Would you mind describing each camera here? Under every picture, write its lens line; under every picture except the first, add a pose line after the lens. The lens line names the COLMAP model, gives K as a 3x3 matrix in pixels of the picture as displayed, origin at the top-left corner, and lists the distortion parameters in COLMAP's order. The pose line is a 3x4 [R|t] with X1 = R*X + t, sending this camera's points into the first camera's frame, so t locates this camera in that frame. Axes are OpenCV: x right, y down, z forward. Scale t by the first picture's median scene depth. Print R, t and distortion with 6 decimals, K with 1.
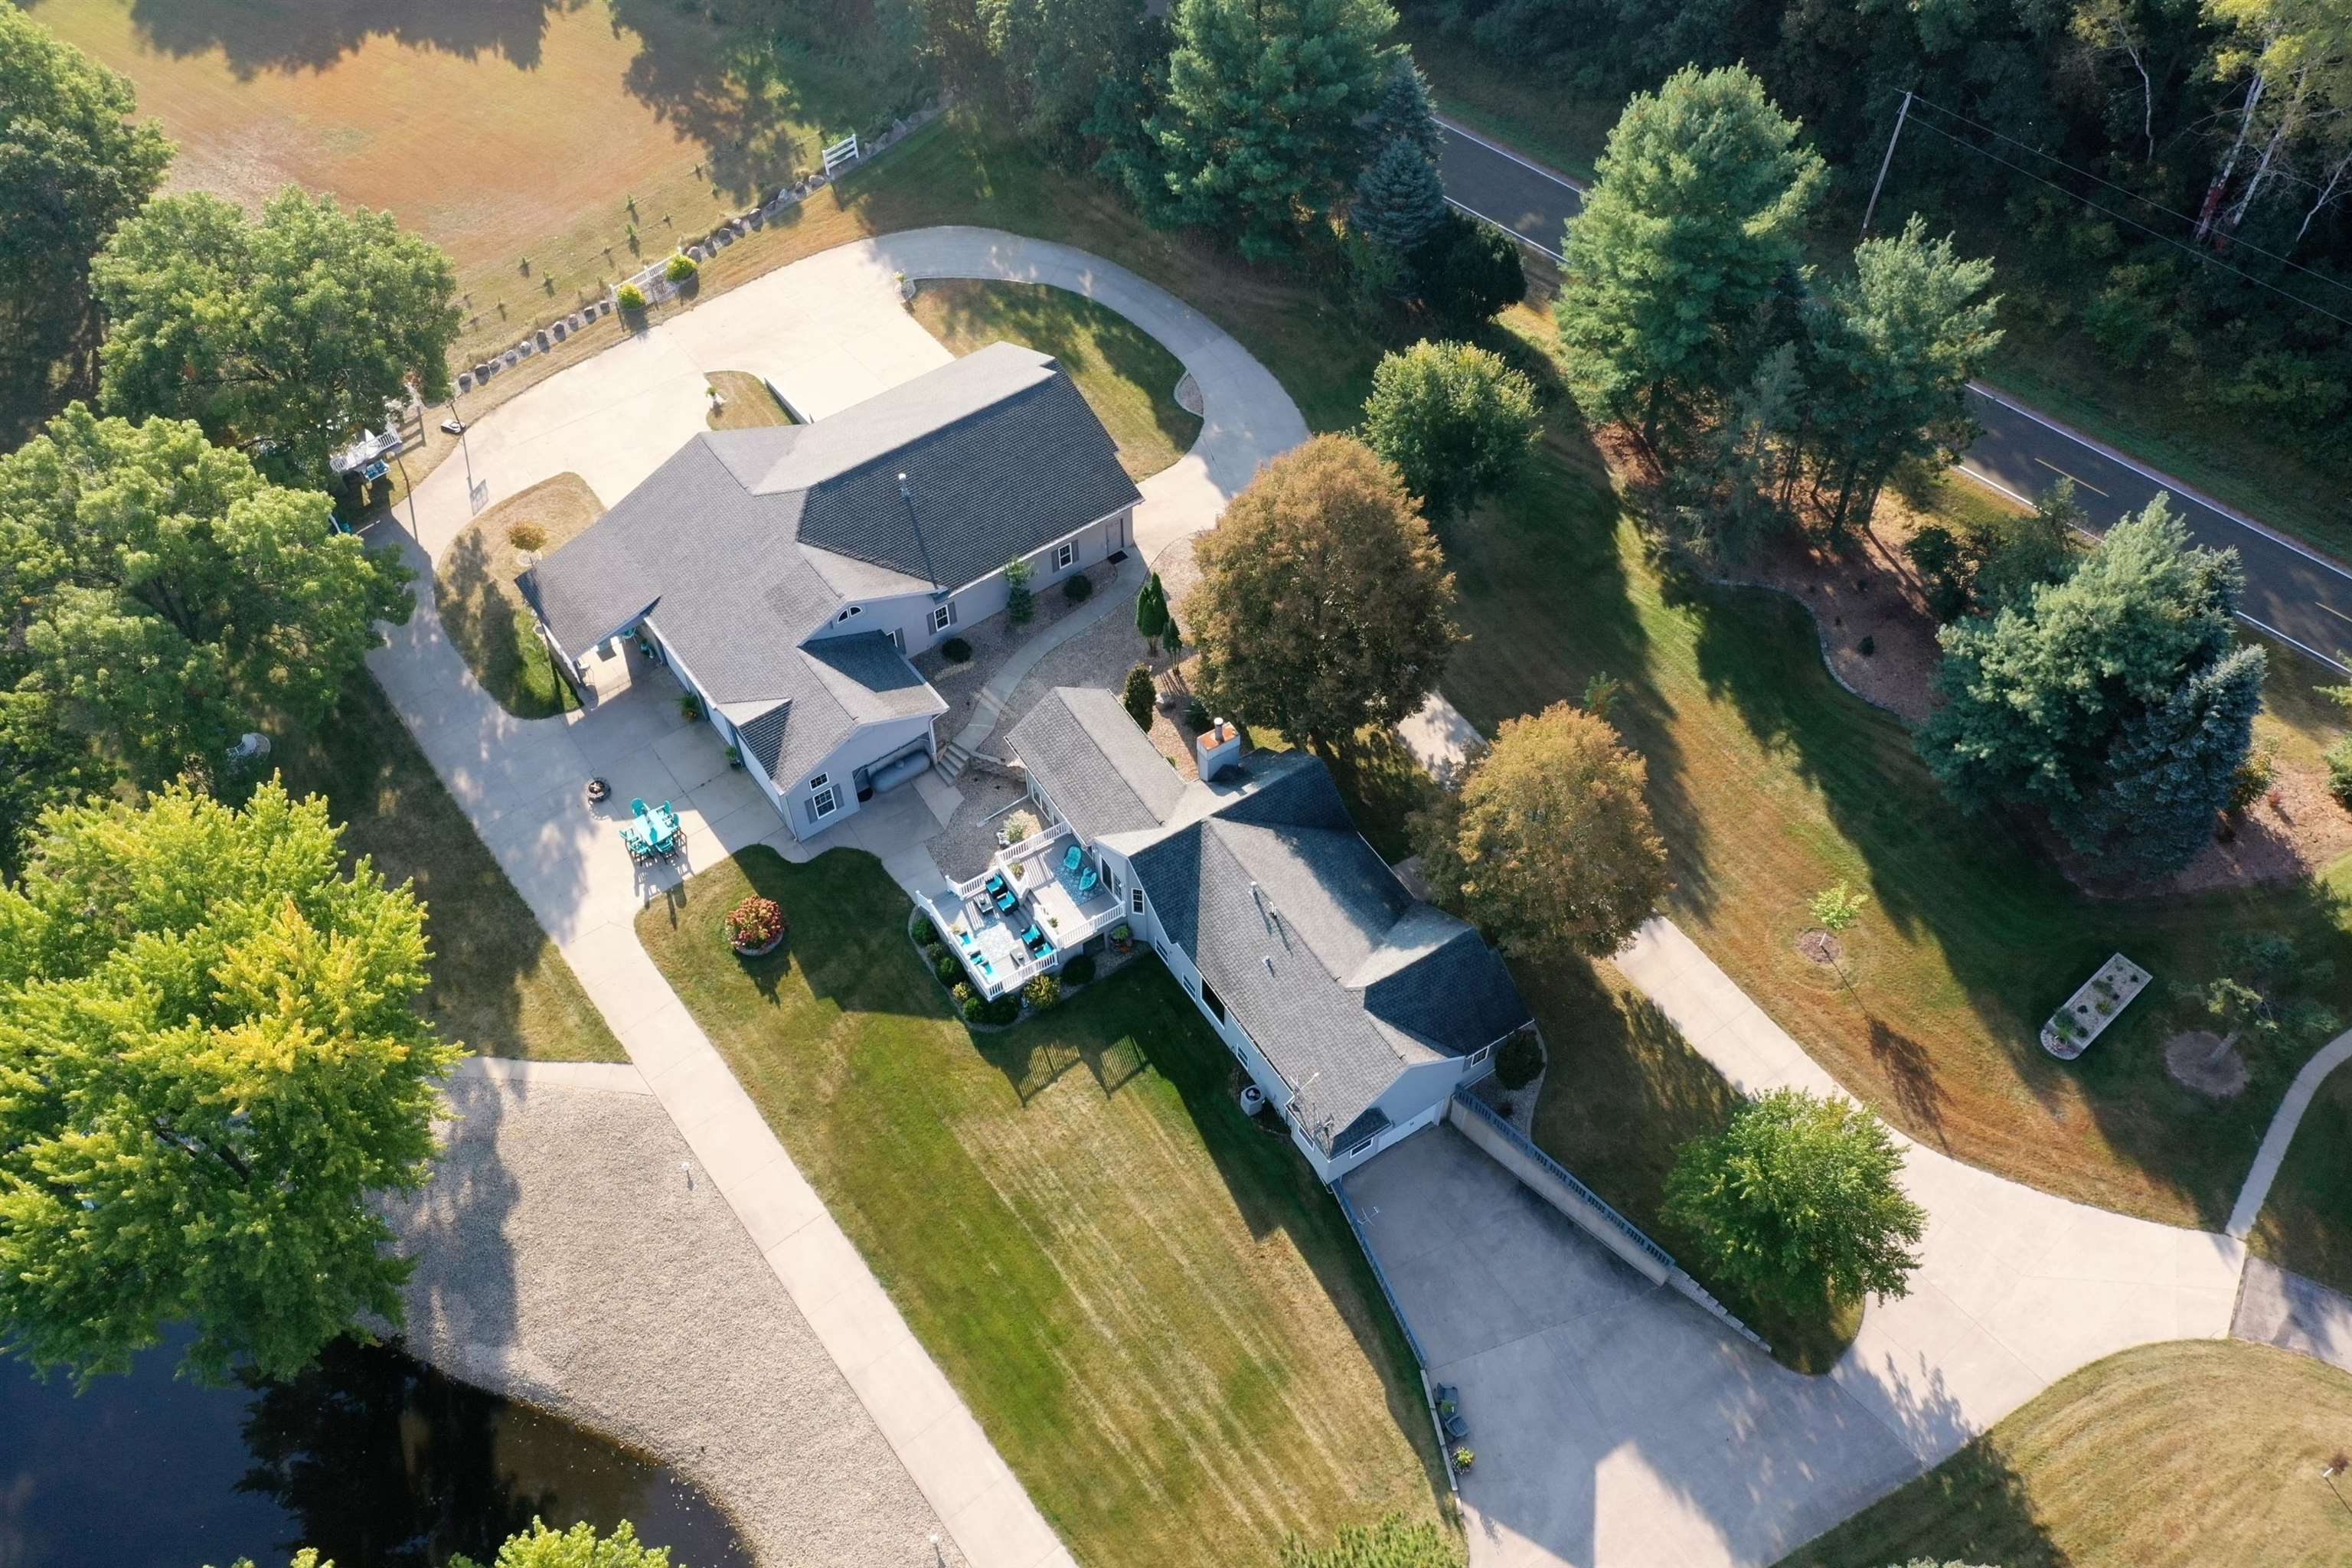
lens RADIAL K [[1824.6, 0, 1168.6], [0, 1824.6, 790.6], [0, 0, 1]] dist [-0.006109, -0.009300]
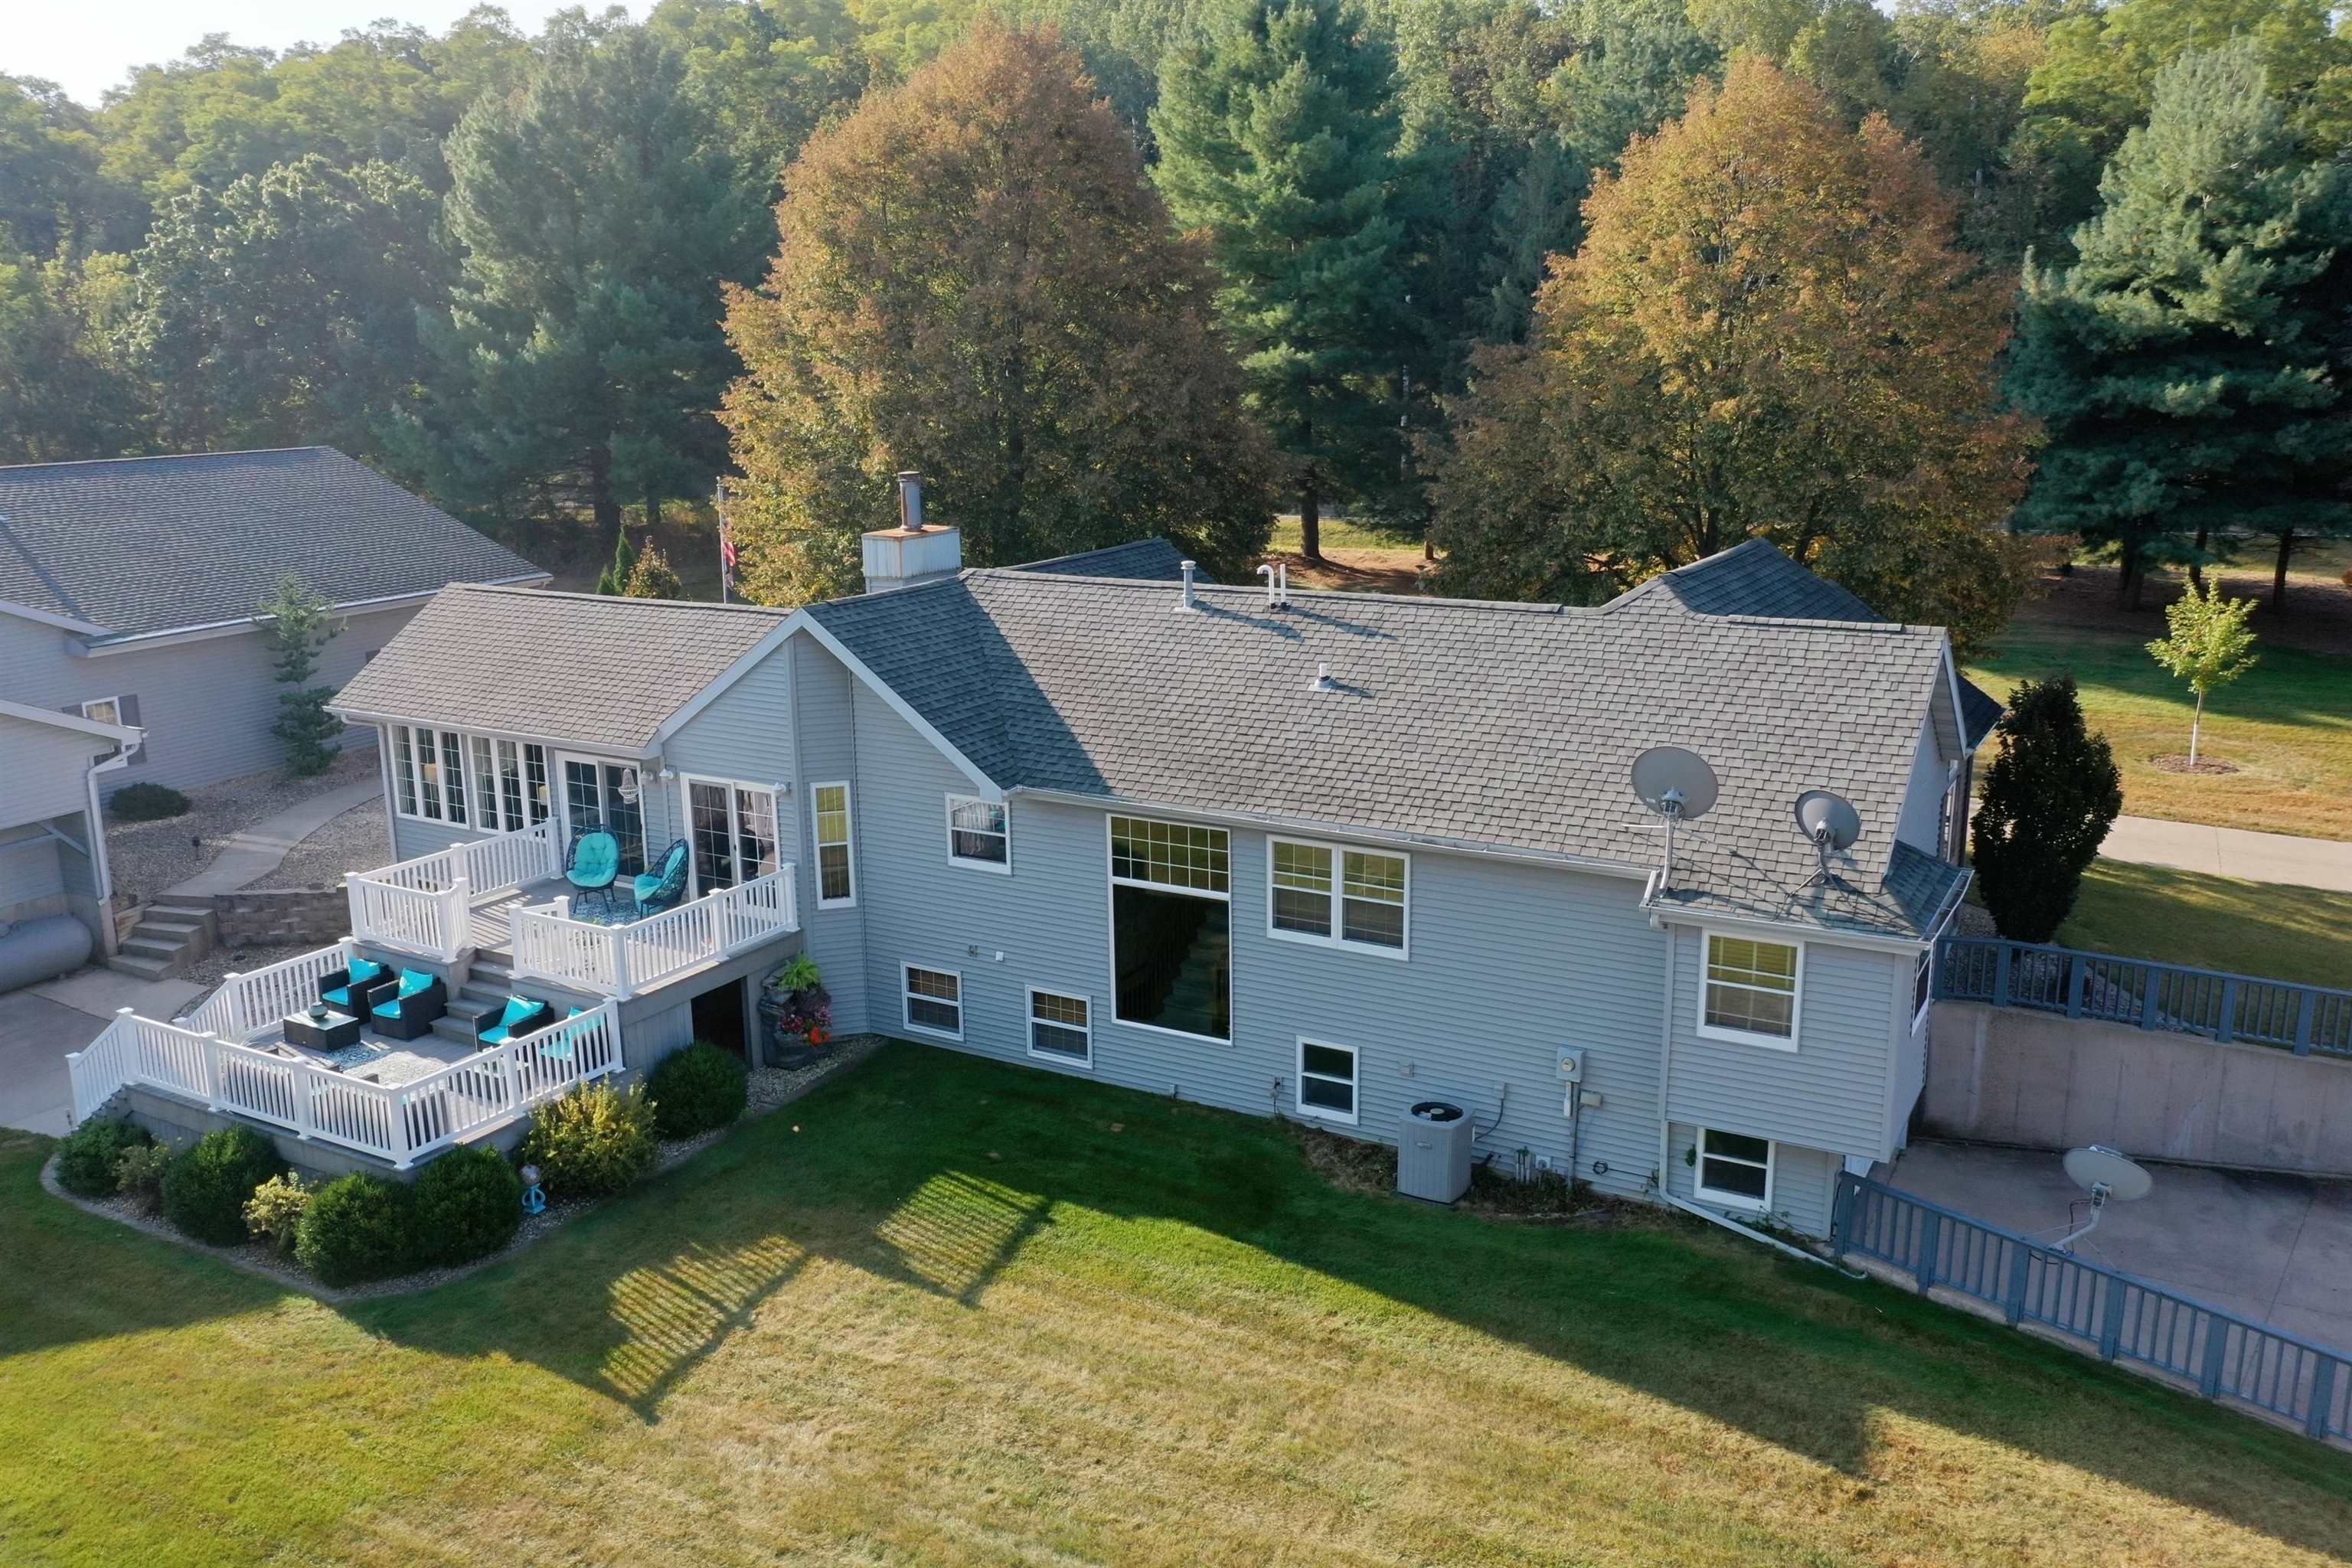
lens RADIAL K [[1824.6, 0, 1169.4], [0, 1824.6, 778.6], [0, 0, 1]] dist [-0.006109, -0.009300]
pose [[0.889283, -0.127008, 0.439369, -0.109163], [0.367133, 0.771128, -0.520169, 0.251192], [-0.272744, 0.623884, 0.732379, 0.755133]]
